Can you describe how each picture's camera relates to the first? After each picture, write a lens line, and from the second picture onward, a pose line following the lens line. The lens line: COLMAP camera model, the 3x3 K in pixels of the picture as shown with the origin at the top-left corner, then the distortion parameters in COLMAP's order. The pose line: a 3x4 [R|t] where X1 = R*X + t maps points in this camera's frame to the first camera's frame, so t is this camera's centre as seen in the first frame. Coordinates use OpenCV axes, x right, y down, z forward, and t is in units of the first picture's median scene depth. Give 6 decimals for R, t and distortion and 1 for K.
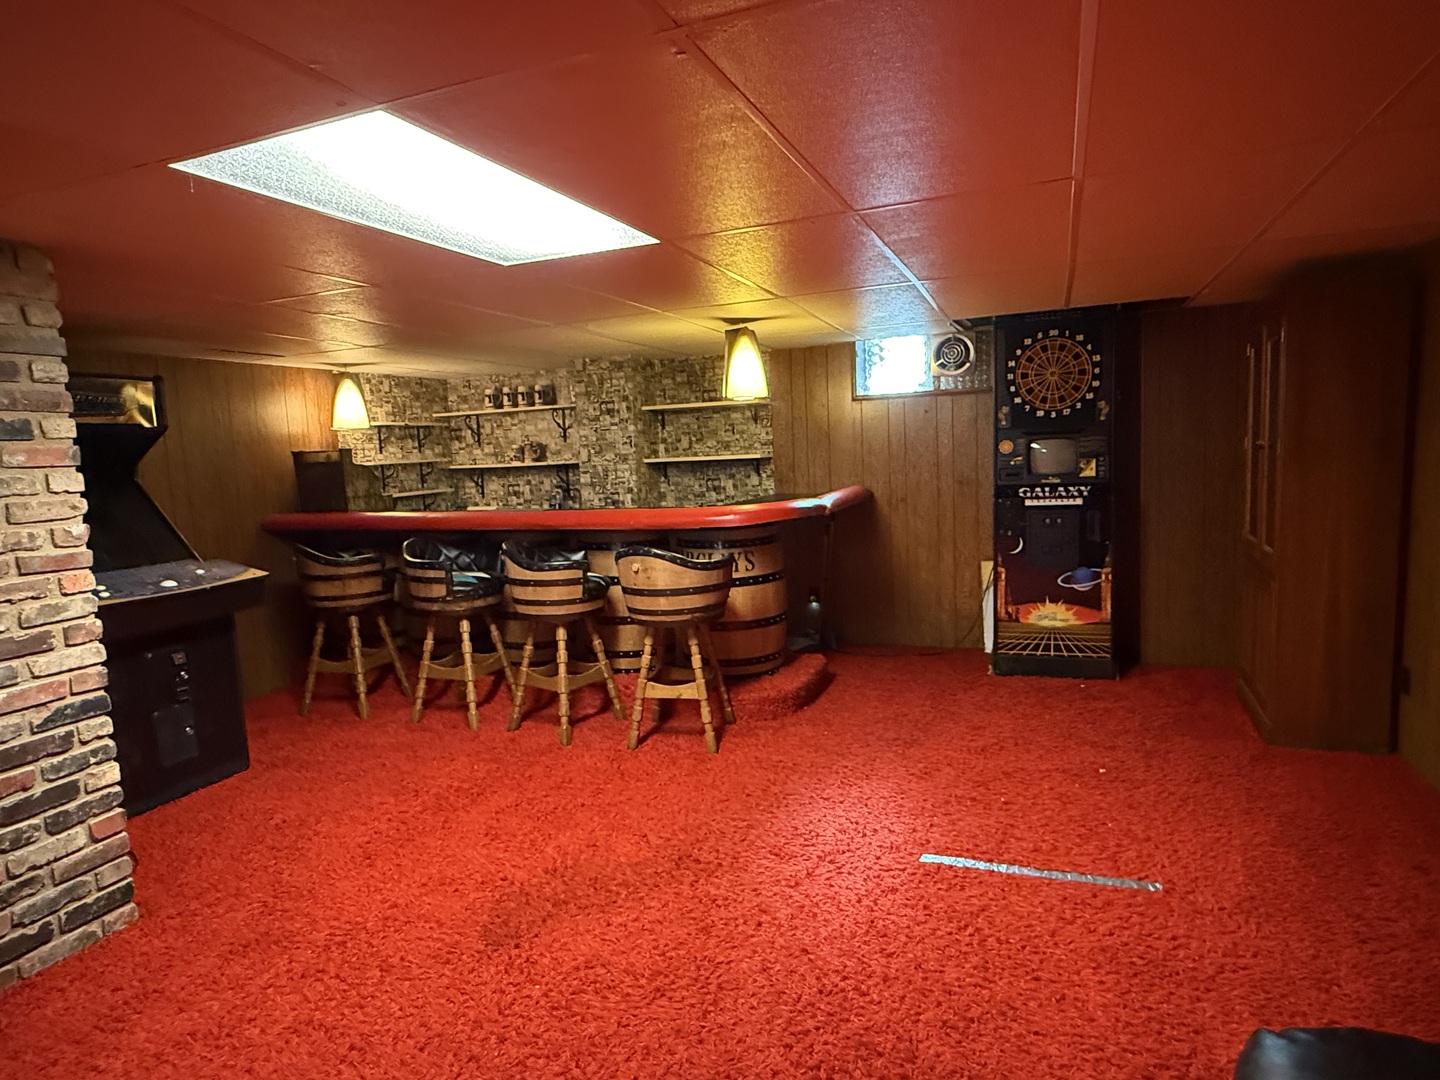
lens RADIAL K [[837.8, 0, 719.4], [0, 837.8, 543.9], [0, 0, 1]] dist [0.001057, 0.000182]
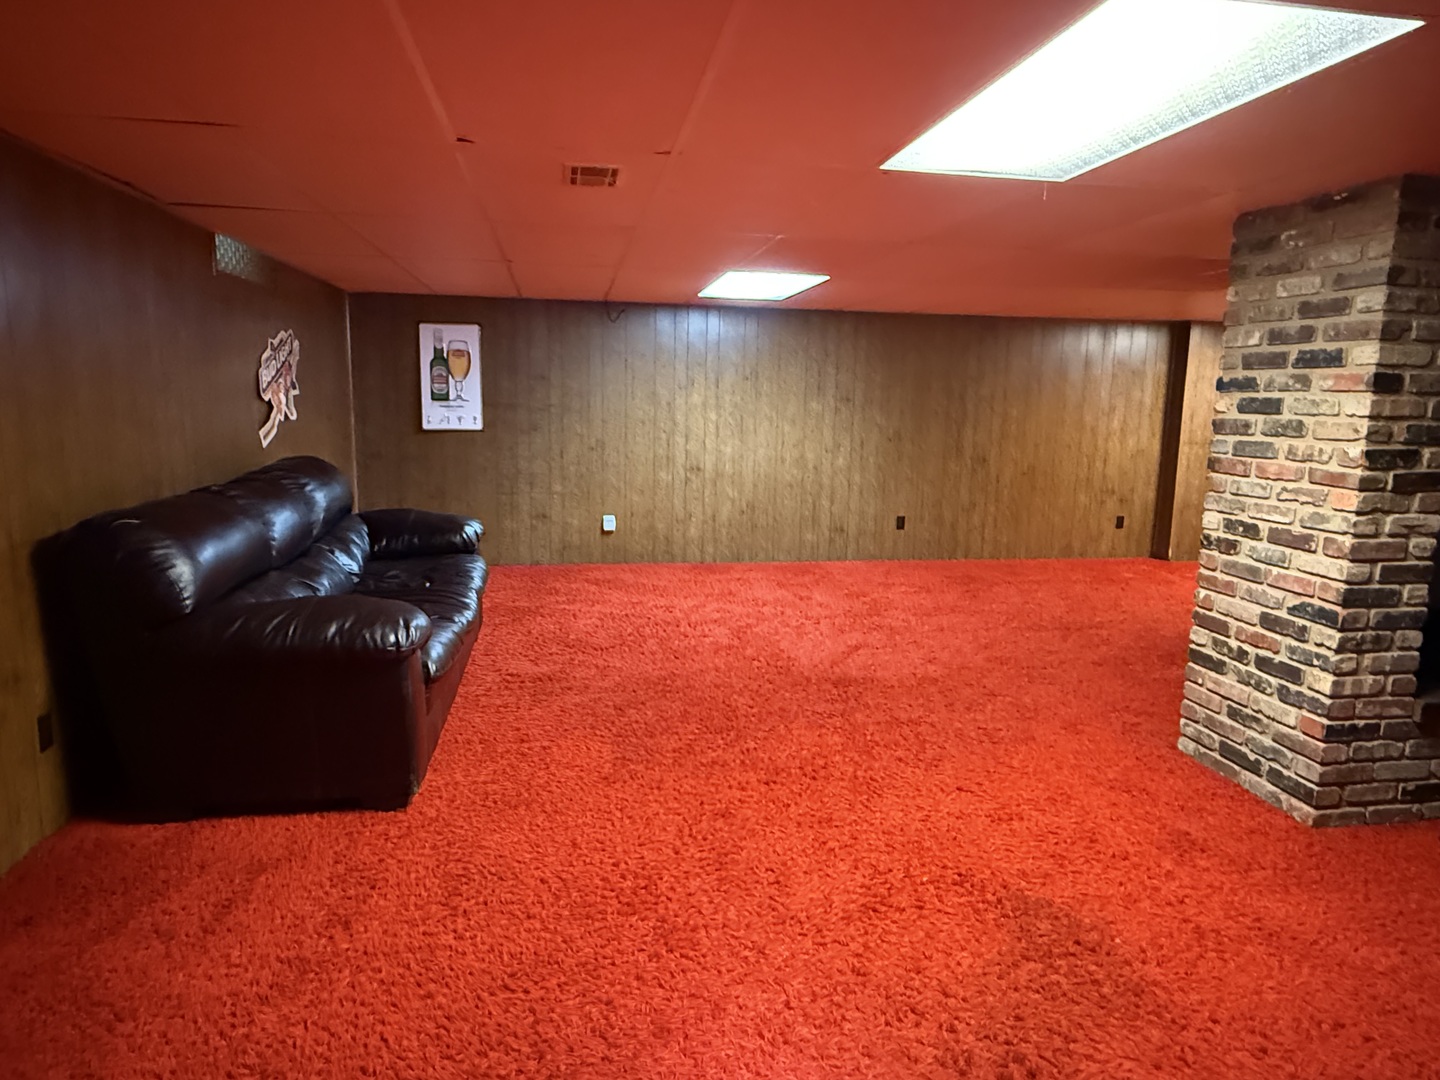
lens RADIAL K [[883.5, 0, 719.6], [0, 883.5, 538.1], [0, 0, 1]] dist [-0.000319, -0.000032]
pose [[-0.856372, 0.108199, -0.504896, 0.503084], [-0.040735, 0.960596, 0.274948, -0.190200], [0.514750, 0.256025, -0.818220, 1.560857]]
